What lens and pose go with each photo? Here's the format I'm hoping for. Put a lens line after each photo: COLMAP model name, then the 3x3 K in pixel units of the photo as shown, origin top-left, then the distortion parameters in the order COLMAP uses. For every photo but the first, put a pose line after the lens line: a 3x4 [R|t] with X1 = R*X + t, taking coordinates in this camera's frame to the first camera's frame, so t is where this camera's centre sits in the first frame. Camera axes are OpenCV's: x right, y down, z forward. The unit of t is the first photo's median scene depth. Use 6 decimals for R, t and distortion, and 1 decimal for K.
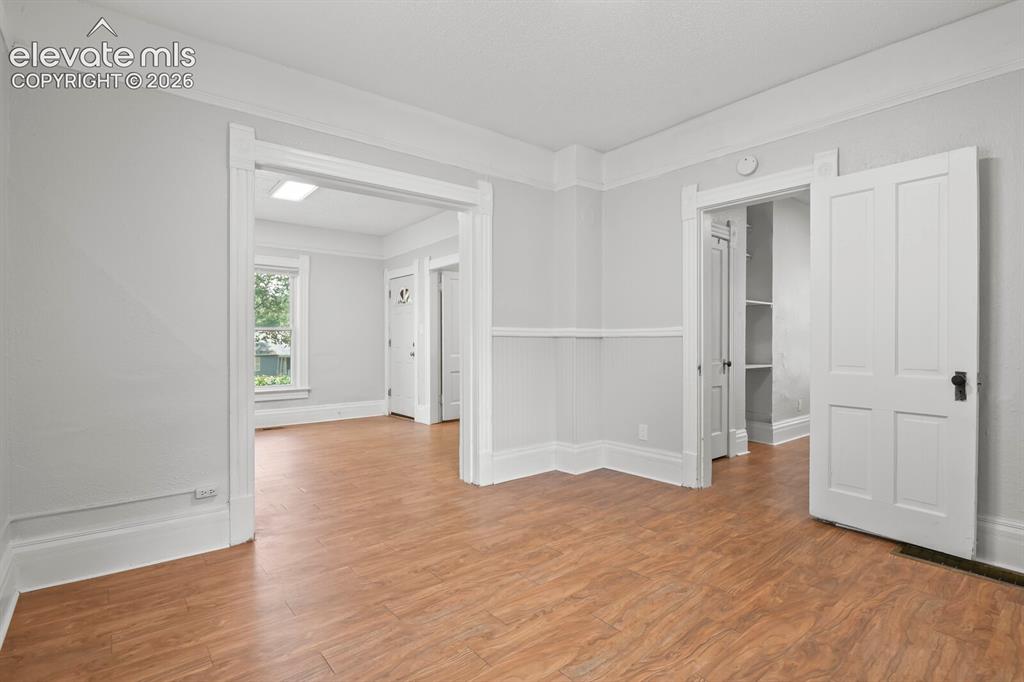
lens RADIAL K [[502.4, 0, 516.8], [0, 502.4, 340.2], [0, 0, 1]] dist [-0.008200, -0.001444]
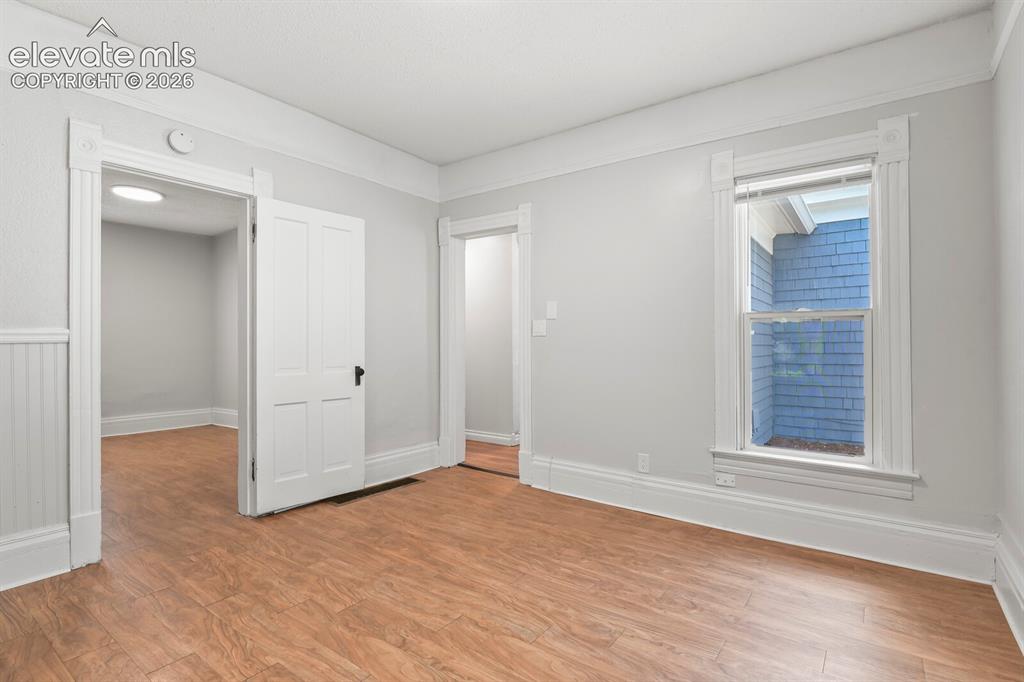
lens RADIAL K [[502.4, 0, 516.8], [0, 502.4, 340.2], [0, 0, 1]] dist [-0.008200, -0.001444]
pose [[-0.258220, 0.006148, 0.966067, -0.692067], [0.006212, 0.999970, -0.004703, -0.005763], [-0.966066, 0.004786, -0.258250, 0.921773]]
